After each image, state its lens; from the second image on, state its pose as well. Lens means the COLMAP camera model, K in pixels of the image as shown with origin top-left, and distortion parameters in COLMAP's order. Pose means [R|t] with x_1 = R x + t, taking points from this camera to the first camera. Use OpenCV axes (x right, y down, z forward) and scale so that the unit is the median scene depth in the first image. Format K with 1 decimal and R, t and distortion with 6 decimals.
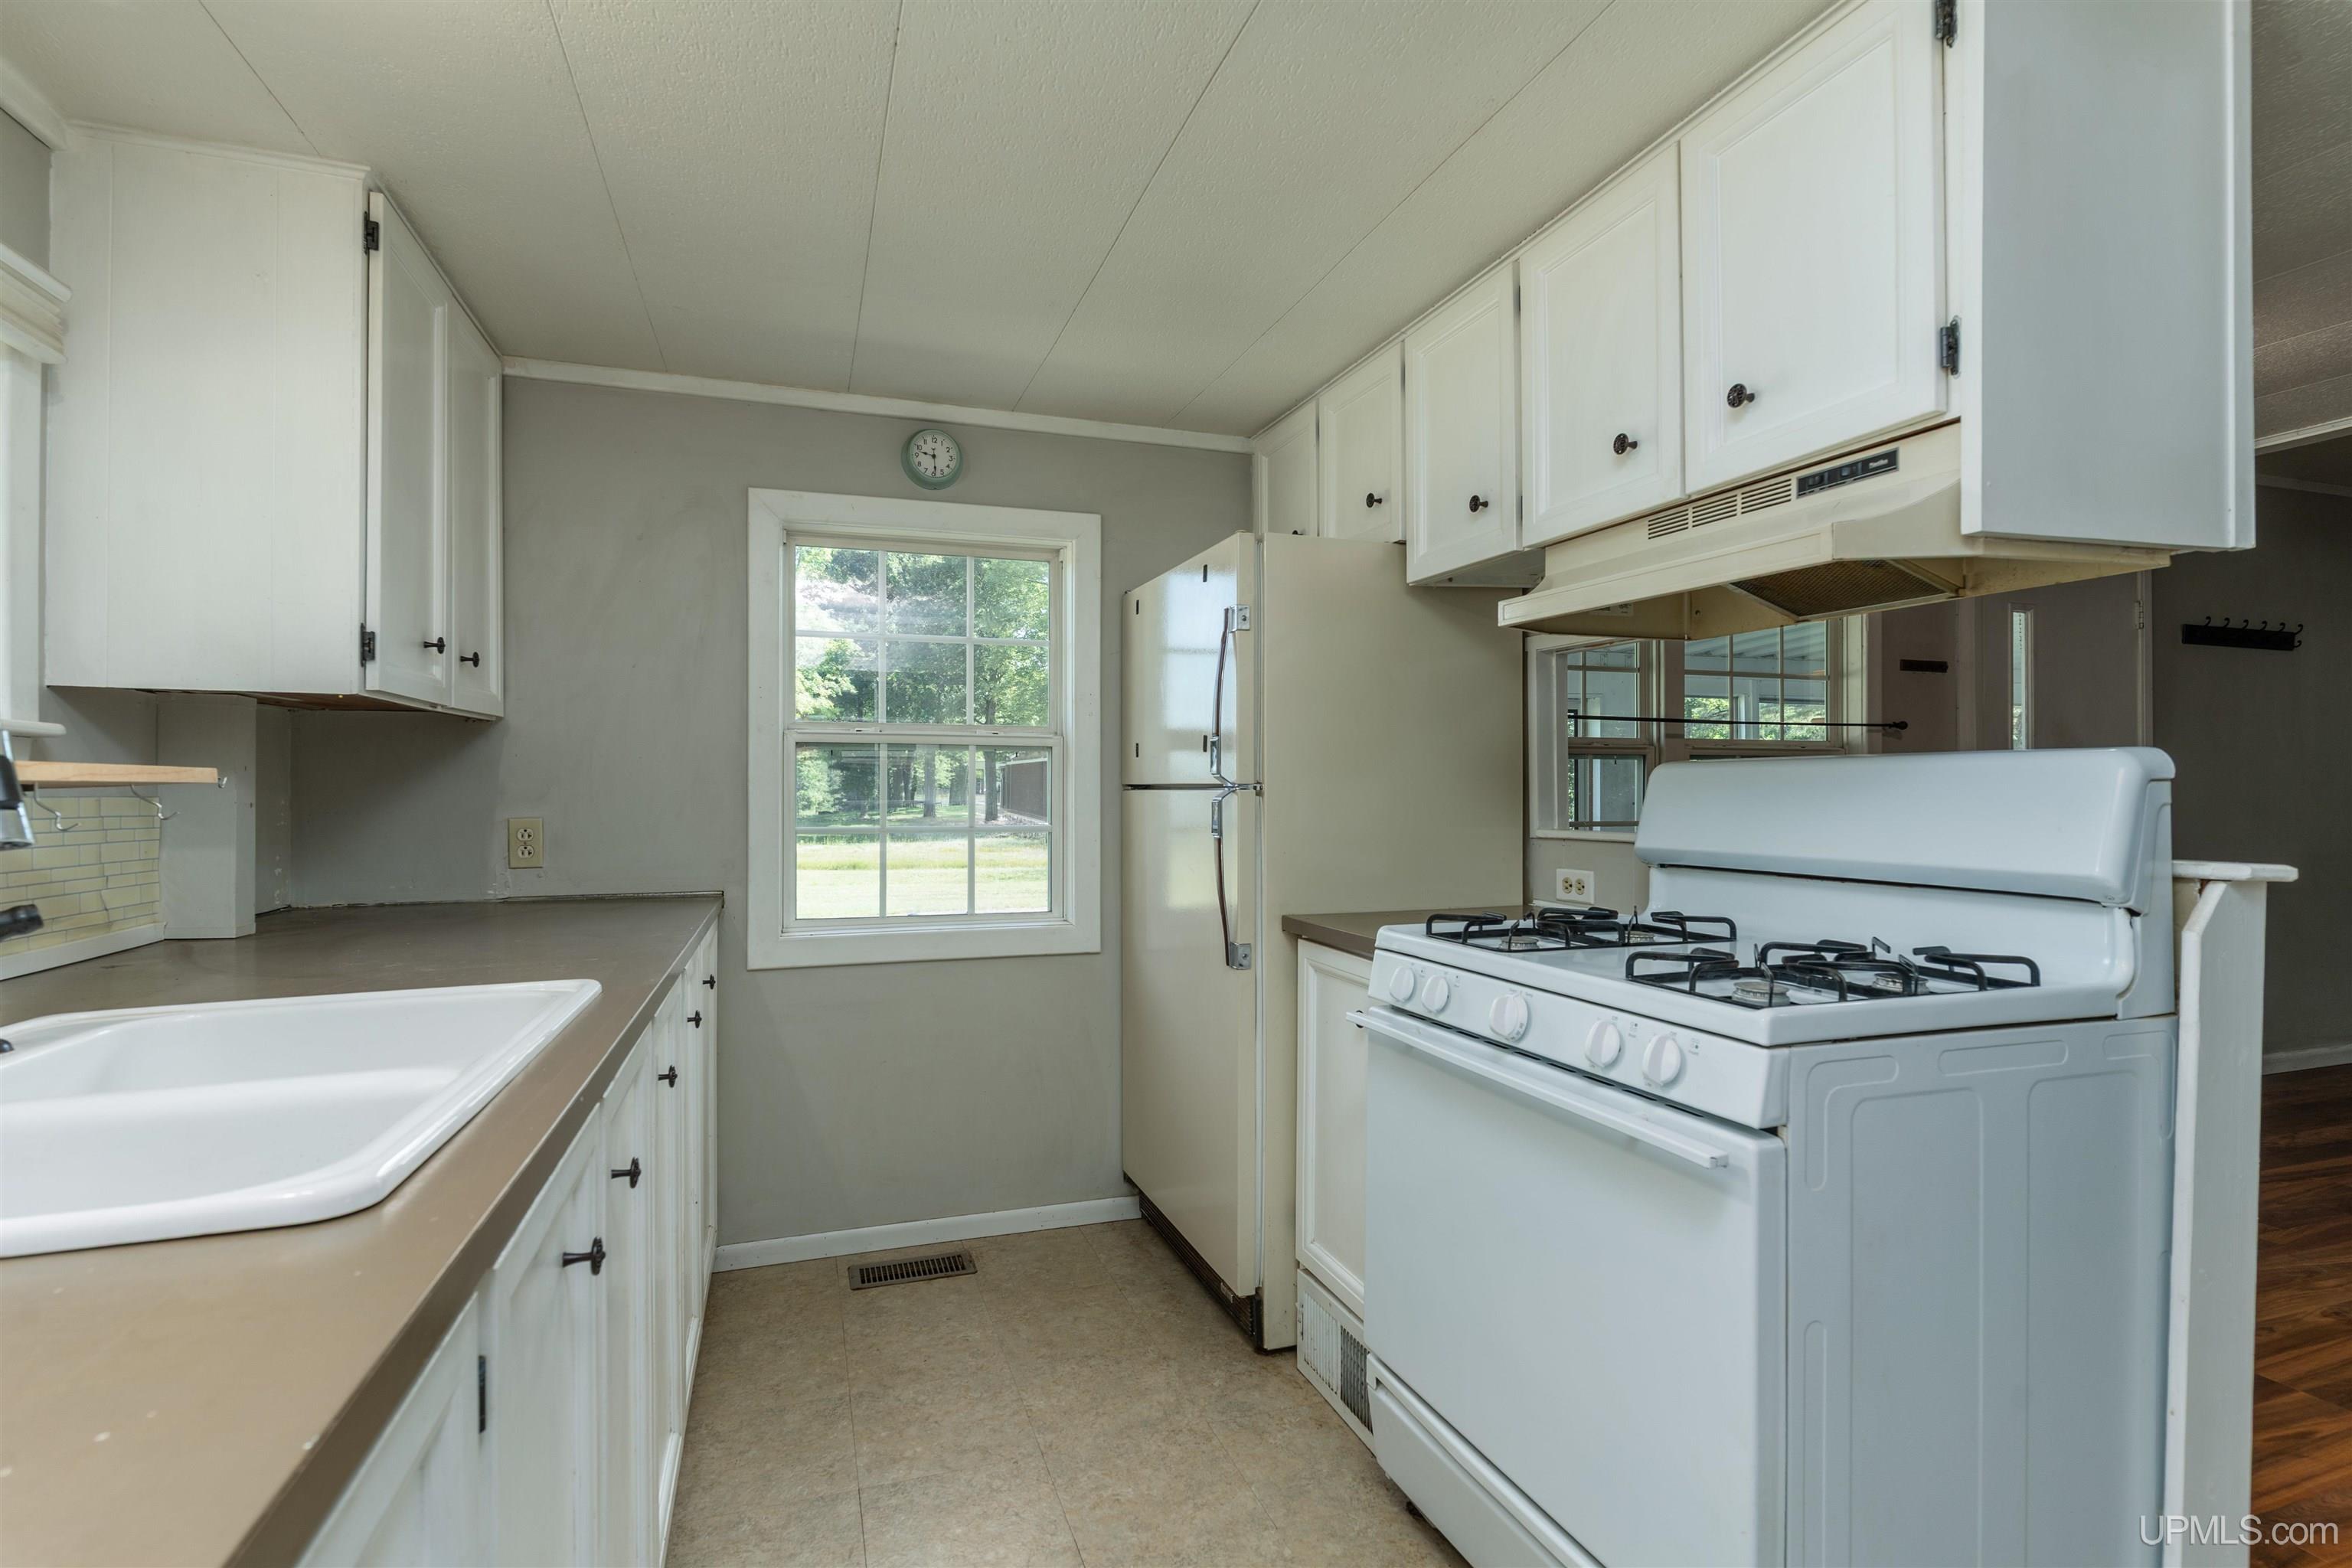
lens RADIAL K [[1120.5, 0, 1176.0], [0, 1120.5, 784.0], [0, 0, 1]] dist [0.000474, 0.000133]
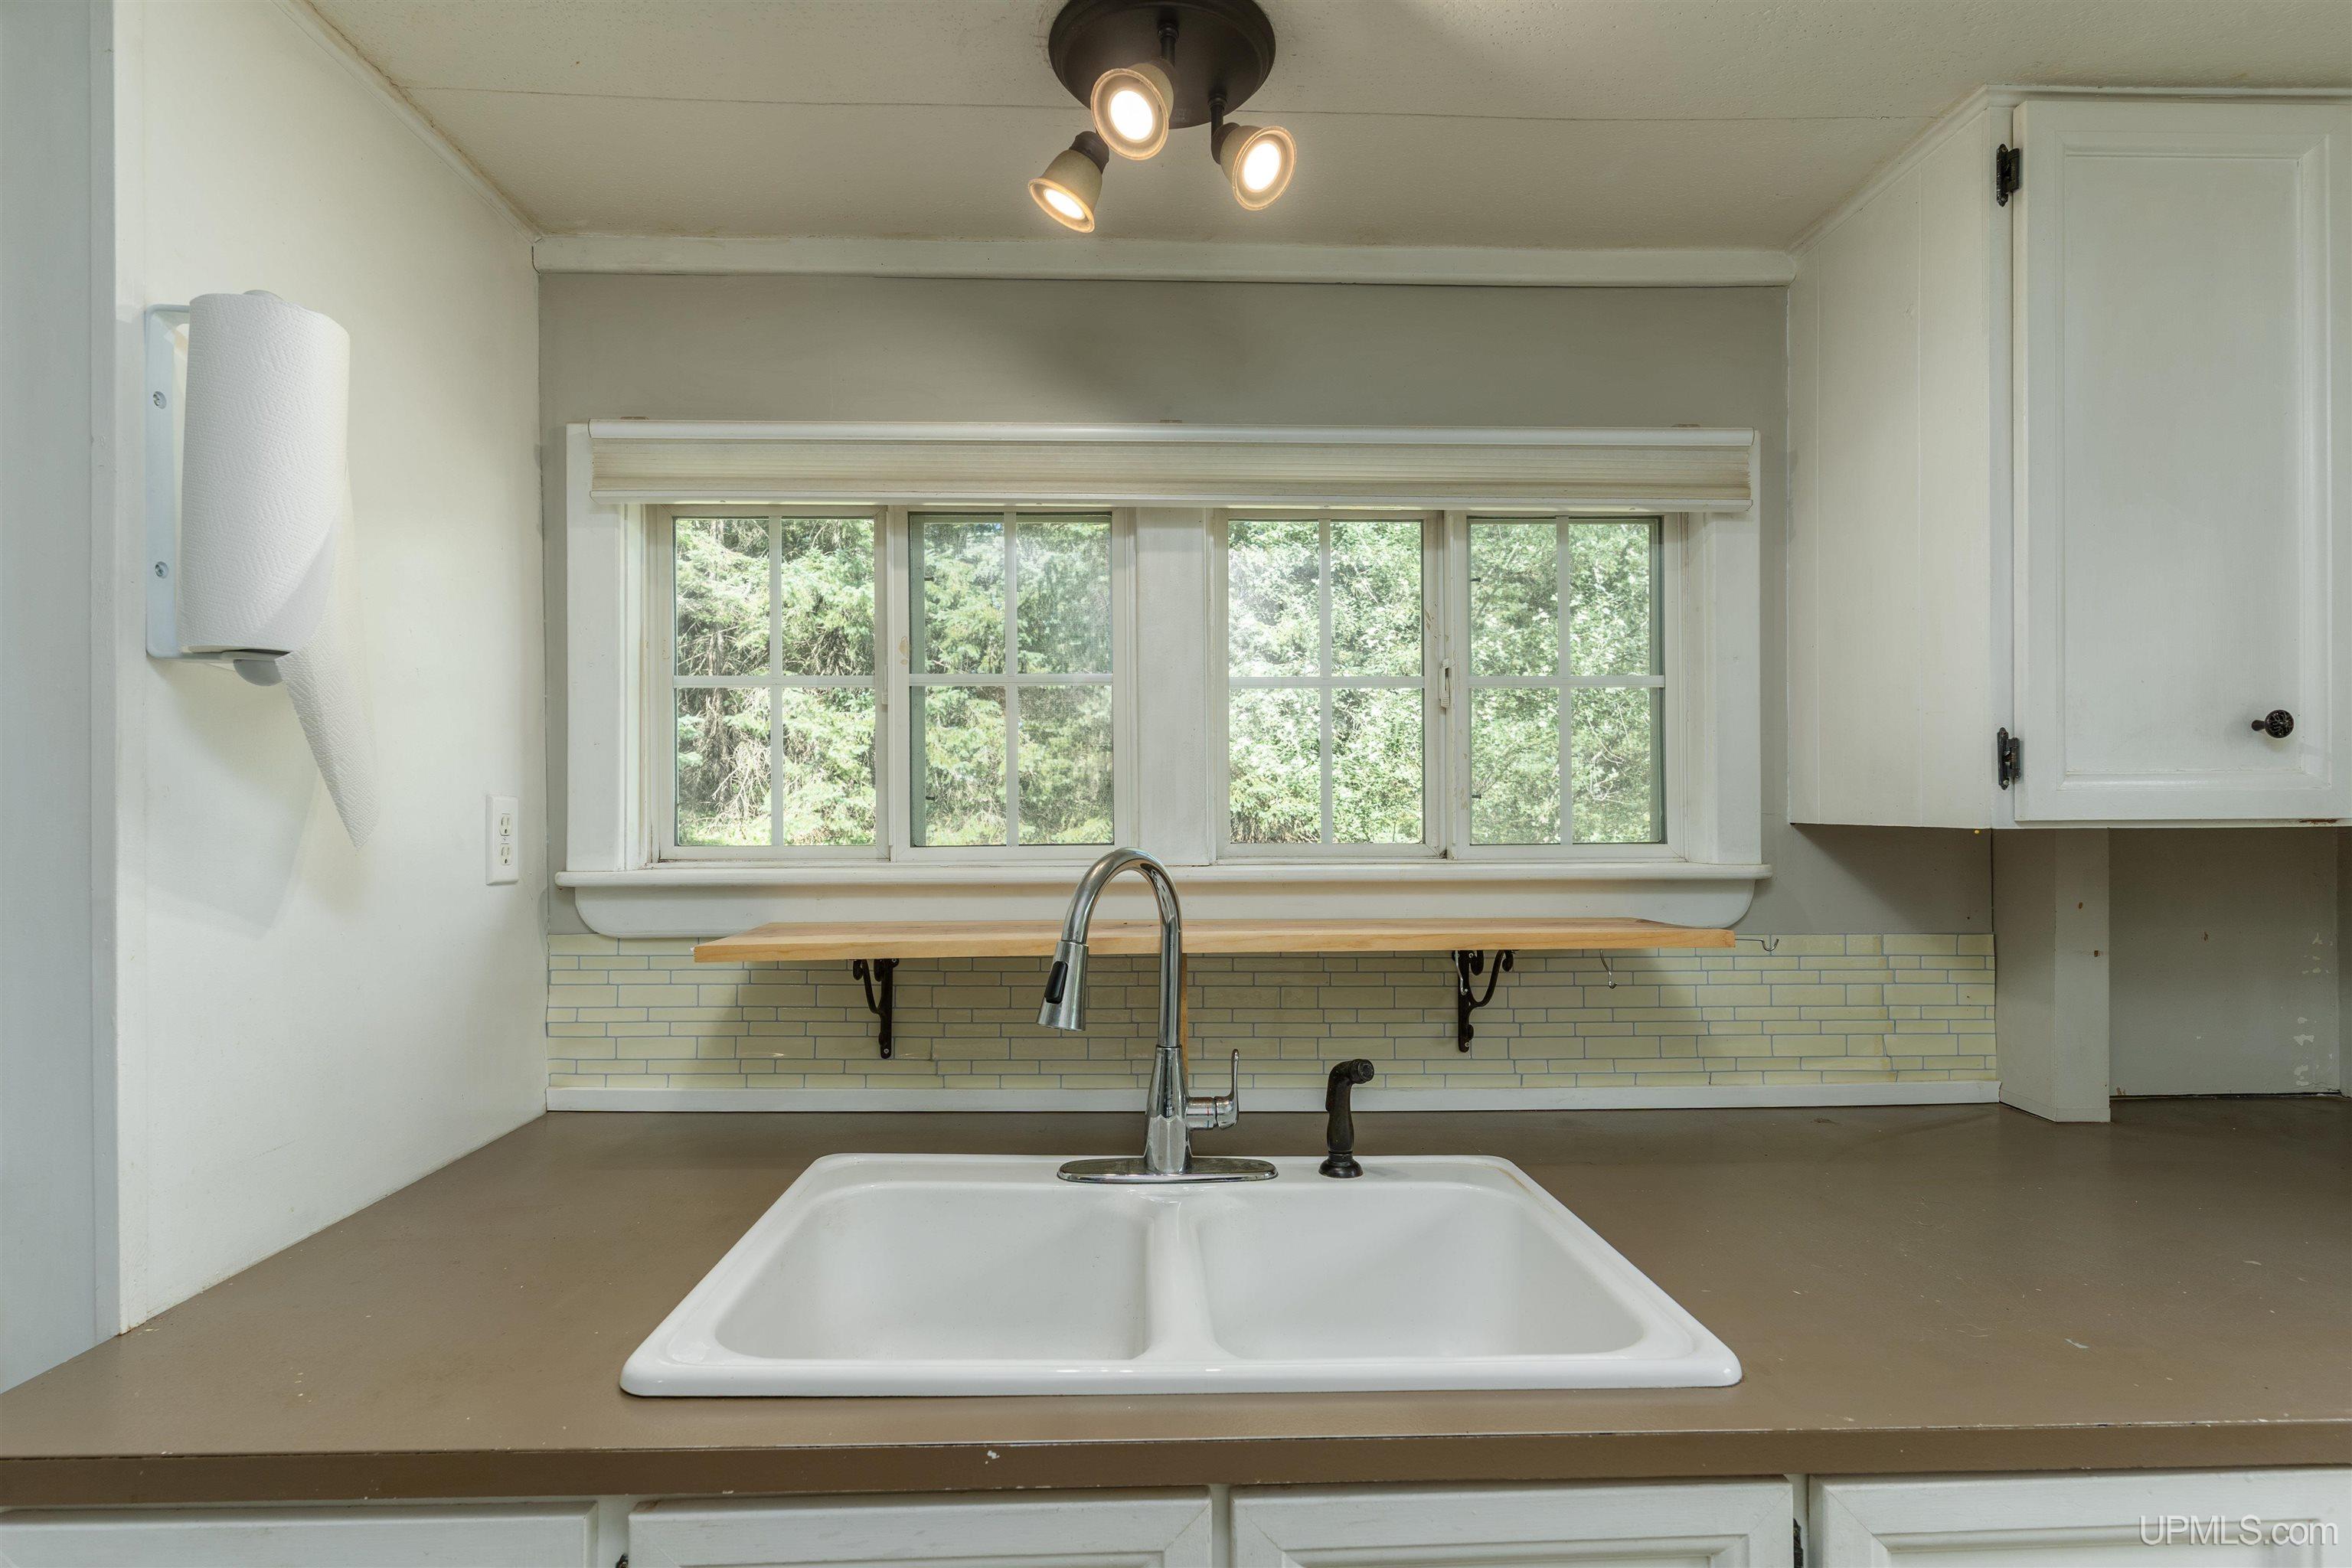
lens RADIAL K [[1202.4, 0, 1176.0], [0, 1202.4, 784.0], [0, 0, 1]] dist [0.000176, 0.000070]
pose [[-0.300792, -0.002170, -0.953687, 0.159256], [0.009337, 0.999943, -0.005220, -0.108375], [0.953644, -0.010475, -0.300754, 0.728980]]
